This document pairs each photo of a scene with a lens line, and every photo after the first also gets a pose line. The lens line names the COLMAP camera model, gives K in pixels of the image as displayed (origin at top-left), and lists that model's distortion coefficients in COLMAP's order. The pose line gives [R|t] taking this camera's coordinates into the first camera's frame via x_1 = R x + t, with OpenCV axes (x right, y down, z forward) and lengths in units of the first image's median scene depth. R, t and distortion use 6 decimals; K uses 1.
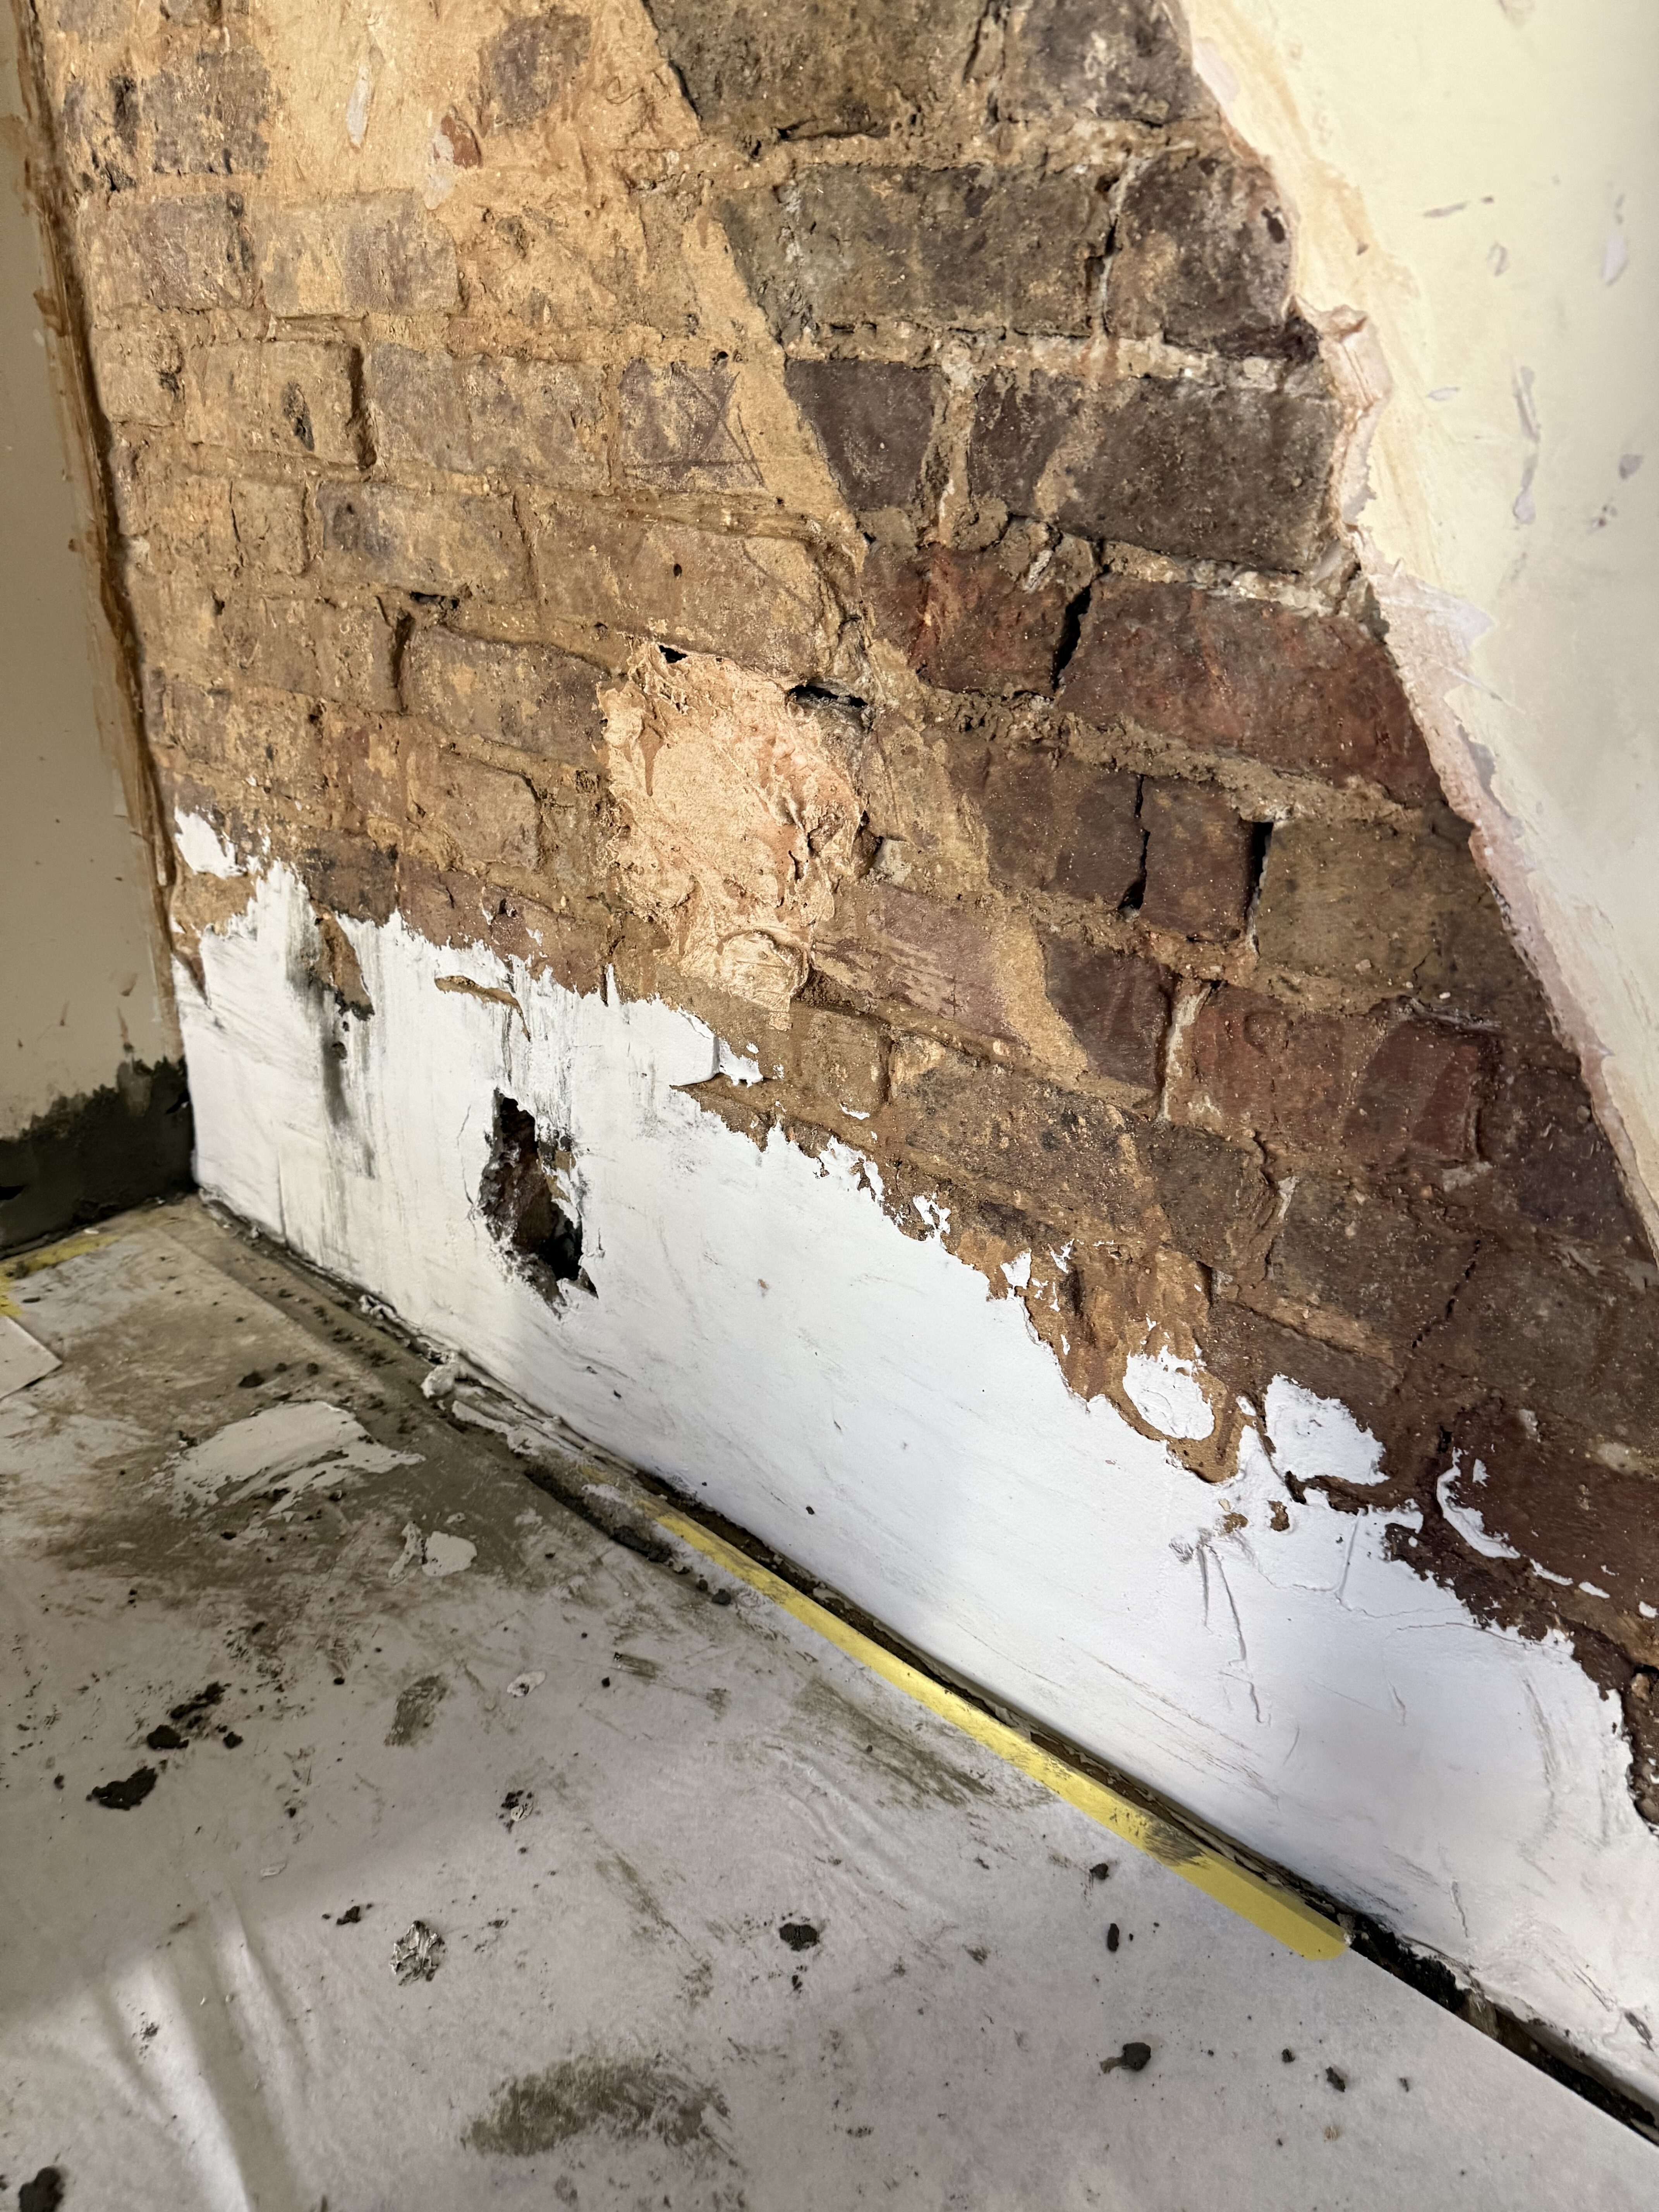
lens RADIAL K [[1542.4, 0, 829.9], [0, 1542.4, 1107.9], [0, 0, 1]] dist [-0.006952, -0.004176]
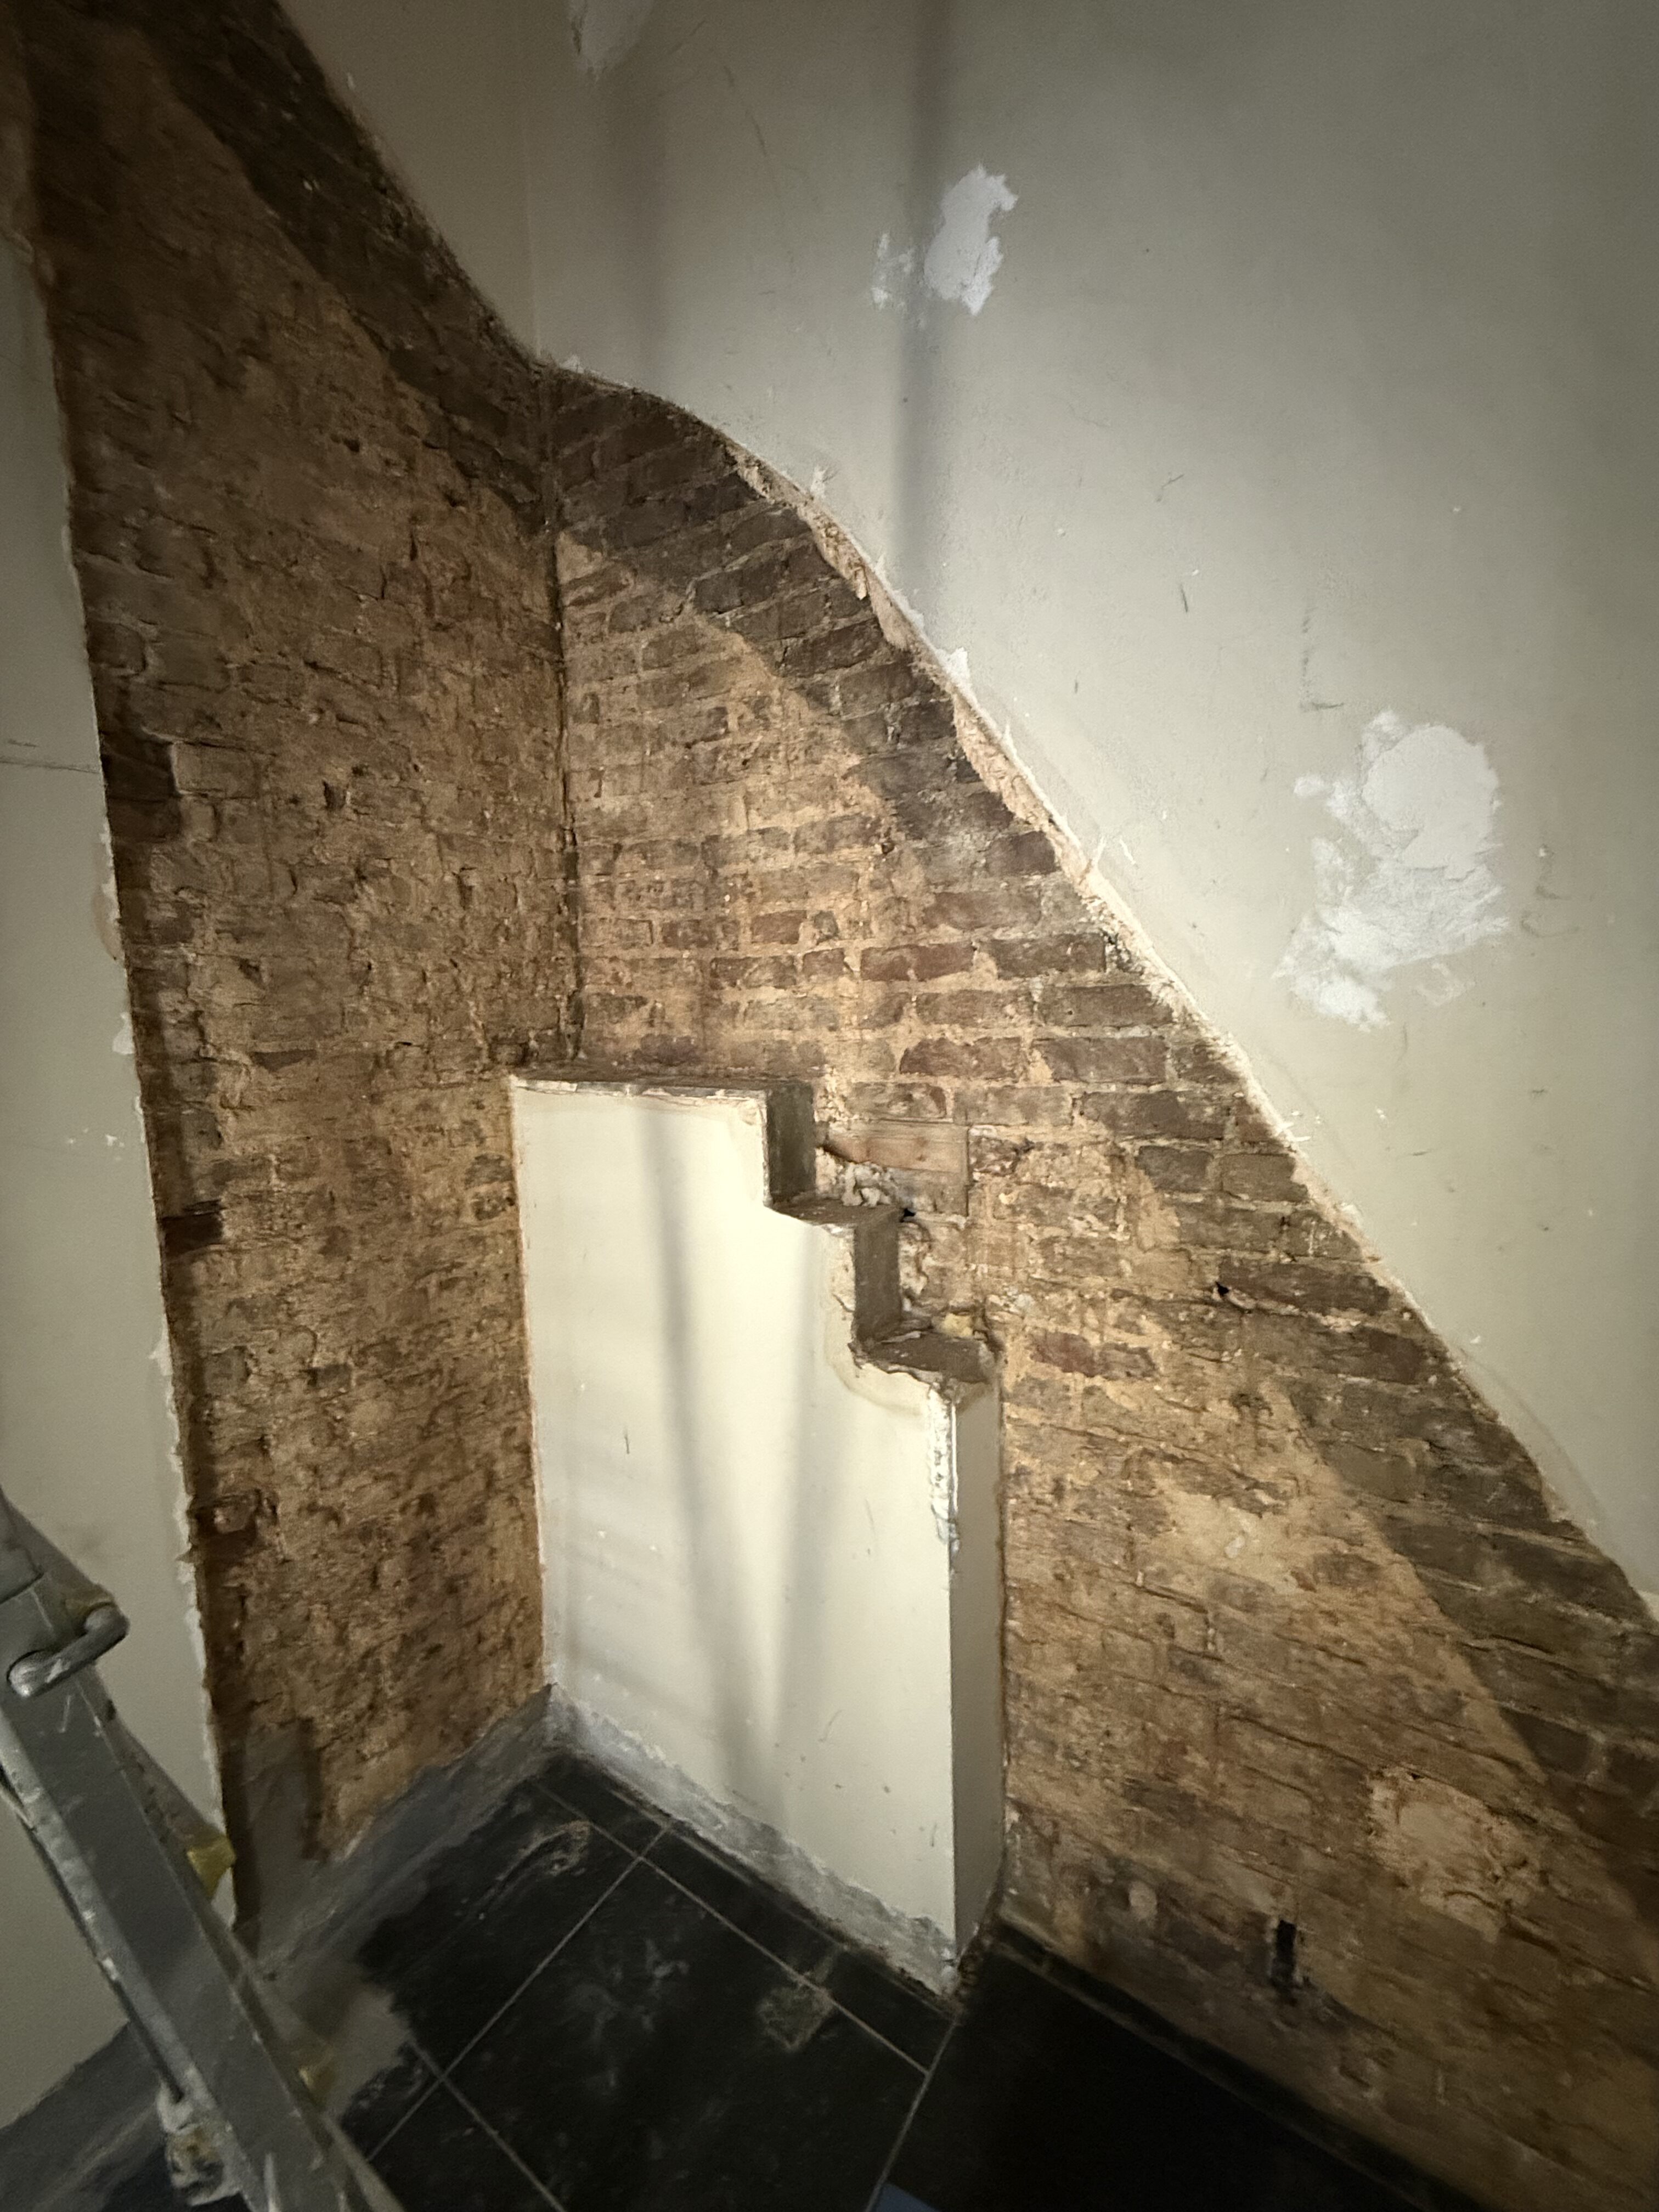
lens RADIAL K [[888.5, 0, 828.2], [0, 888.5, 1110.0], [0, 0, 1]] dist [-0.001249, -0.000231]
pose [[0.991467, -0.086452, 0.097564, -1.124497], [0.114455, 0.935559, -0.334110, -0.959685], [-0.062393, 0.342425, 0.937471, -0.677987]]
